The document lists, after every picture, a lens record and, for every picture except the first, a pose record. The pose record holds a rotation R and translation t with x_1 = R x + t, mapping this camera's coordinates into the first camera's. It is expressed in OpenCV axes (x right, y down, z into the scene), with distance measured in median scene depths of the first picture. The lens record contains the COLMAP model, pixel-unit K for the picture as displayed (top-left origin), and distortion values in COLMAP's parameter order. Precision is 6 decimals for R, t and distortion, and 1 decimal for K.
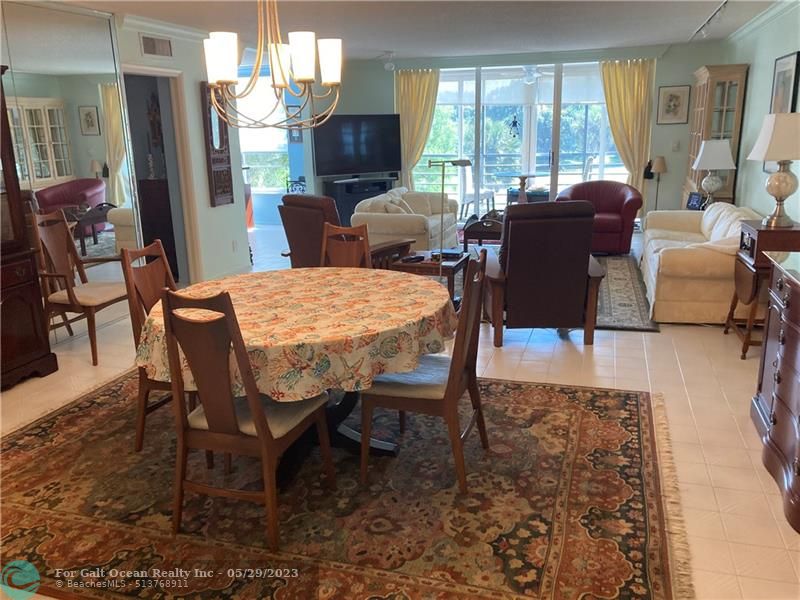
lens RADIAL K [[669.7, 0, 407.9], [0, 669.7, 298.1], [0, 0, 1]] dist [0.011468, 0.032592]
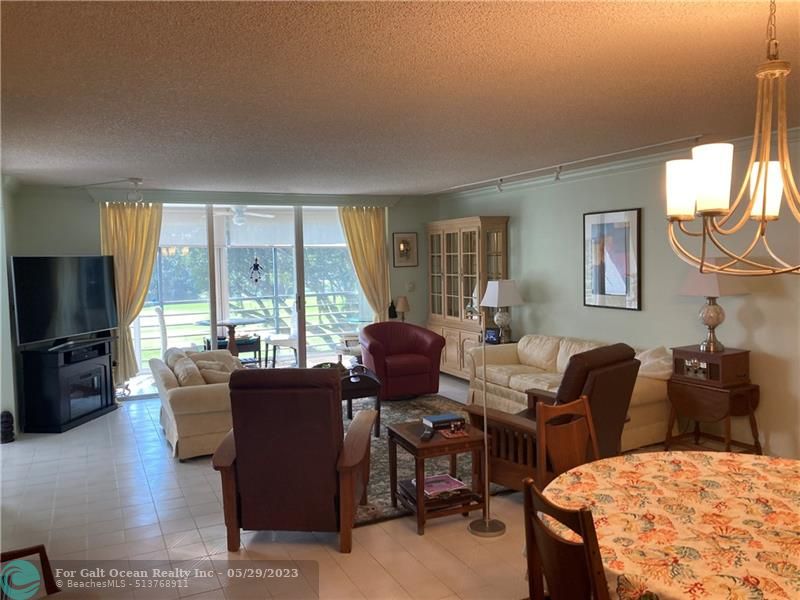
lens RADIAL K [[708.7, 0, 405.7], [0, 708.7, 301.3], [0, 0, 1]] dist [0.019566, -0.001927]
pose [[0.767471, -0.029623, 0.640399, -0.767891], [0.161223, 0.975746, -0.148079, -0.108124], [-0.620480, 0.216893, 0.753632, 0.440481]]
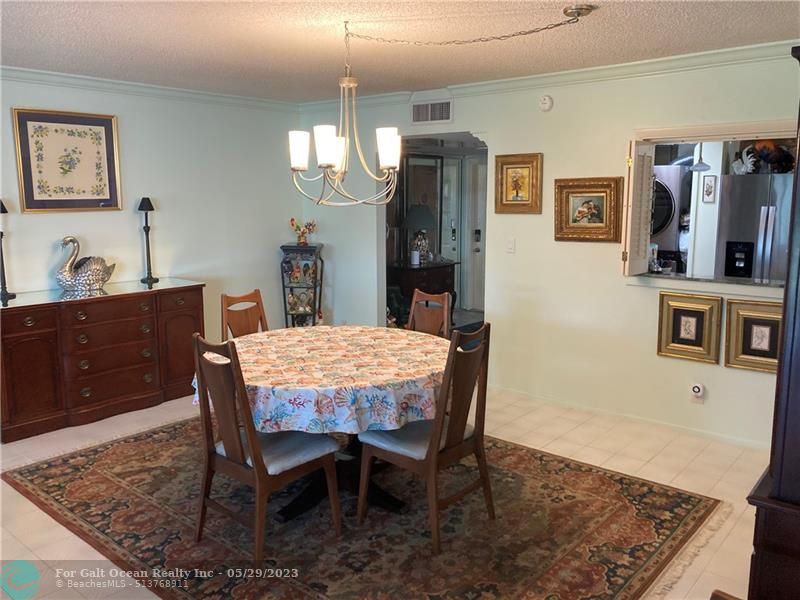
lens RADIAL K [[669.7, 0, 405.8], [0, 669.7, 298.2], [0, 0, 1]] dist [0.011468, 0.032592]
pose [[-0.921891, -0.033183, 0.386025, -0.605024], [0.121937, 0.920849, 0.370363, -0.421000], [-0.367760, 0.388505, -0.844876, 1.623118]]
